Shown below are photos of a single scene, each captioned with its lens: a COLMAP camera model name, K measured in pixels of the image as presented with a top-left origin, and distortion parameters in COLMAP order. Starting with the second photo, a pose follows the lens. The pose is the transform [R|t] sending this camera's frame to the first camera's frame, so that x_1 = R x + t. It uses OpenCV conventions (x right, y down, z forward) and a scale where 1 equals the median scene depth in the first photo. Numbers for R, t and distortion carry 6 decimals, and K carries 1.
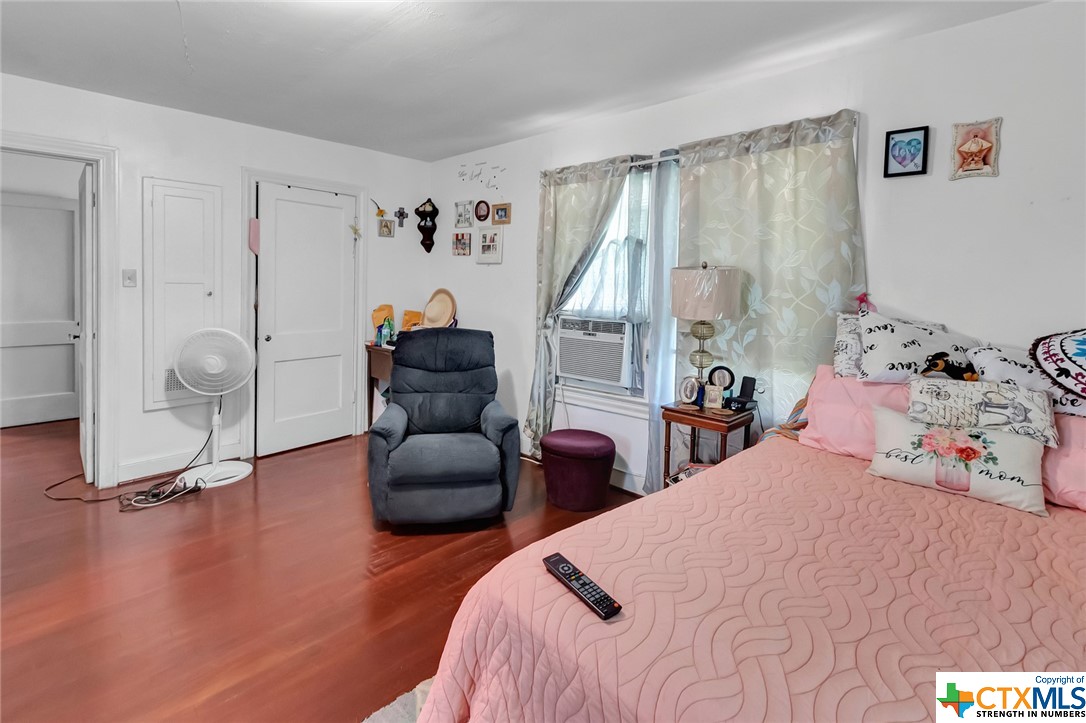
lens RADIAL K [[502.2, 0, 543.6], [0, 502.2, 349.1], [0, 0, 1]] dist [-0.000136, -0.000022]
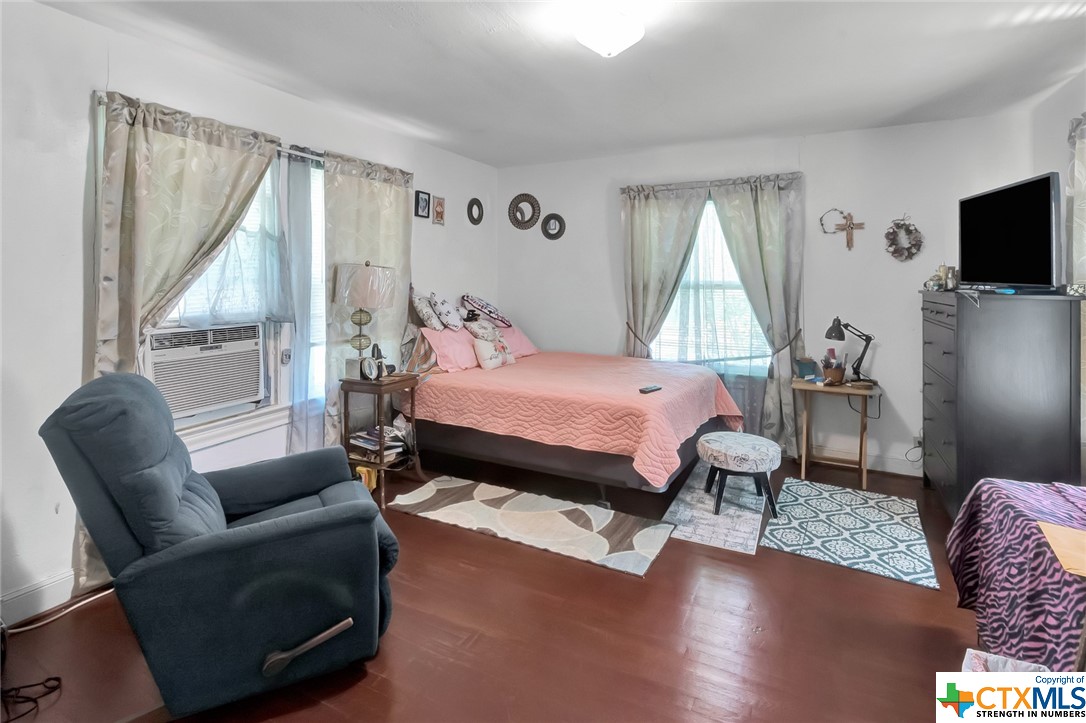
lens RADIAL K [[510.6, 0, 543.0], [0, 510.6, 361.5], [0, 0, 1]] dist [-0.000272, -0.000027]
pose [[-0.278738, -0.166497, 0.945824, -0.904313], [0.121738, 0.970787, 0.206768, -0.125591], [-0.952620, 0.172777, -0.250326, 0.844475]]
